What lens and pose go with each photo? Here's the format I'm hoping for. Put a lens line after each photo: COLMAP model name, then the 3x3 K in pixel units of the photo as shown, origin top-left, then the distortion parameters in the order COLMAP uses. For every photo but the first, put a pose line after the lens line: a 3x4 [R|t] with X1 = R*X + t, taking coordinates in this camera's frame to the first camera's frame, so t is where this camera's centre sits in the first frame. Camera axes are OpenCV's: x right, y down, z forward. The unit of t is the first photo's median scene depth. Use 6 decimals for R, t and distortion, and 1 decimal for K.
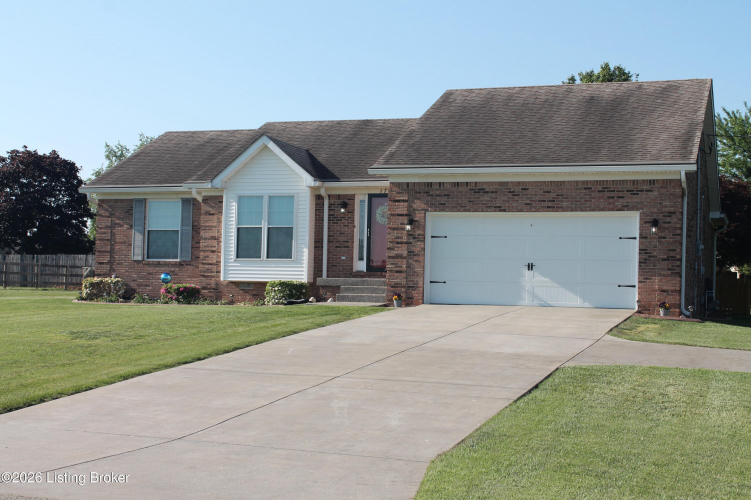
lens RADIAL K [[1127.1, 0, 375.5], [0, 1127.1, 250.0], [0, 0, 1]] dist [-0.056103, -0.004719]
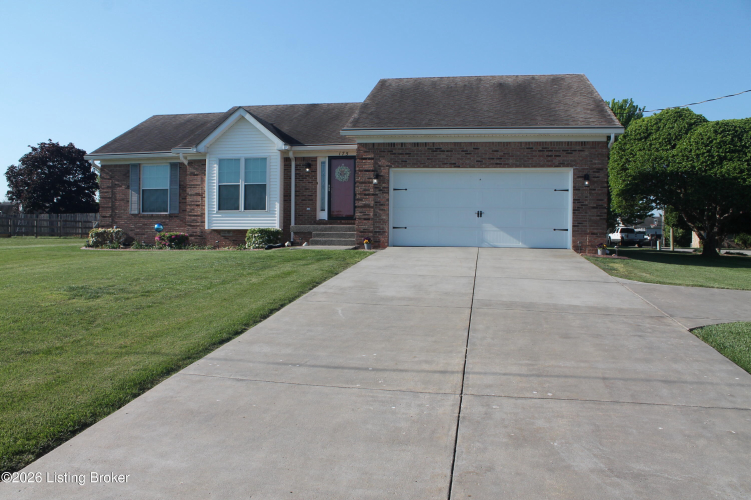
lens RADIAL K [[629.4, 0, 375.6], [0, 629.4, 261.7], [0, 0, 1]] dist [-0.171081, 0.153448]
pose [[0.985091, -0.020223, 0.170839, -0.073968], [0.006347, 0.996663, 0.081381, 0.008961], [-0.171915, -0.079084, 0.981932, 0.316772]]
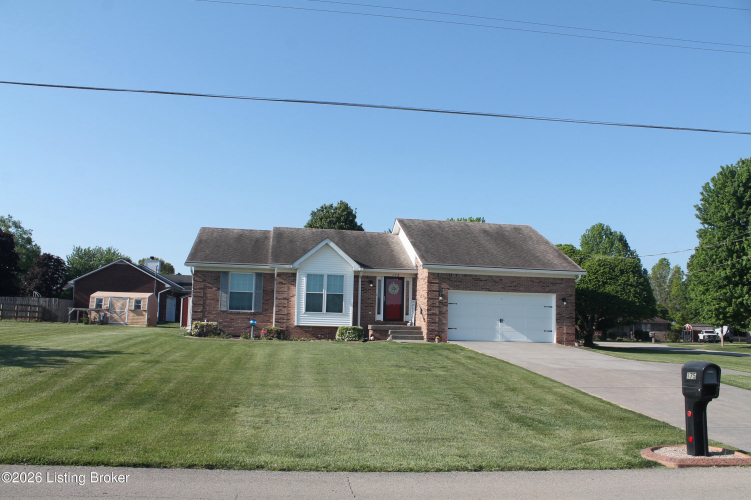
lens RADIAL K [[629.4, 0, 375.6], [0, 629.4, 261.7], [0, 0, 1]] dist [-0.171081, 0.153448]
pose [[0.880051, 0.051601, 0.472068, -0.478143], [-0.026611, 0.997875, -0.059467, -0.014115], [-0.474134, 0.039772, 0.879554, 0.149365]]
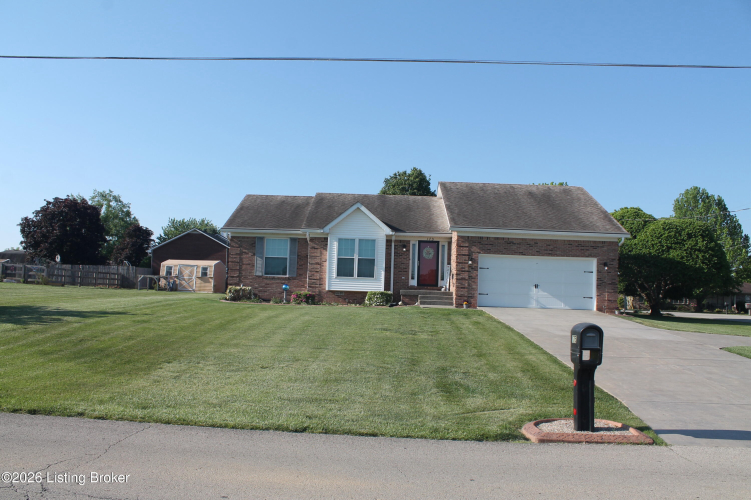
lens RADIAL K [[629.4, 0, 375.6], [0, 629.4, 261.7], [0, 0, 1]] dist [-0.171081, 0.153448]
pose [[0.946994, 0.027019, 0.320114, -0.370378], [-0.026050, 0.999634, -0.007309, -0.009126], [-0.320194, -0.001418, 0.947351, 0.120628]]
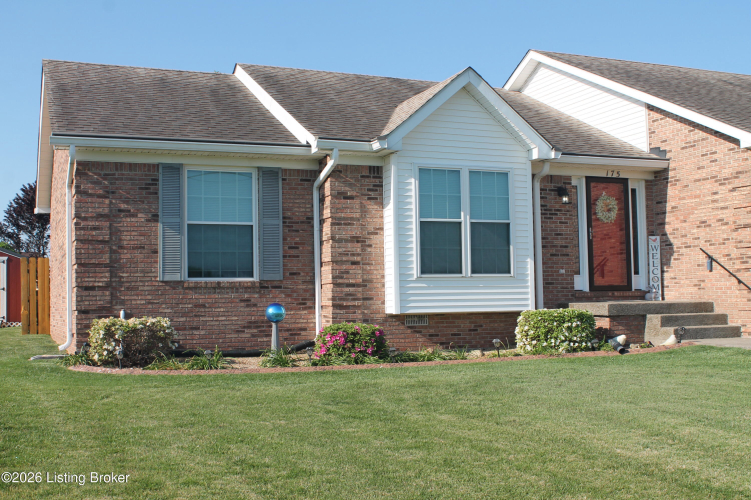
lens RADIAL K [[889.3, 0, 375.5], [0, 889.3, 250.0], [0, 0, 1]] dist [-0.084018, 0.024807]
pose [[0.740309, 0.003149, 0.672259, -0.458504], [0.004033, 0.999950, -0.009125, -0.001257], [-0.672255, 0.009466, 0.740260, 0.689893]]
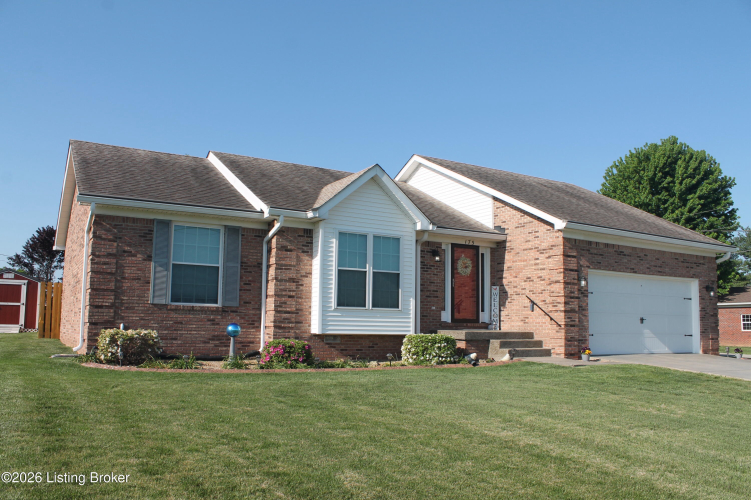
lens RADIAL K [[629.4, 0, 375.6], [0, 629.4, 261.7], [0, 0, 1]] dist [-0.171081, 0.153448]
pose [[0.640581, 0.064741, 0.765156, -0.469534], [-0.035601, 0.997872, -0.054627, -0.001482], [-0.767065, 0.007753, 0.641523, 0.696623]]
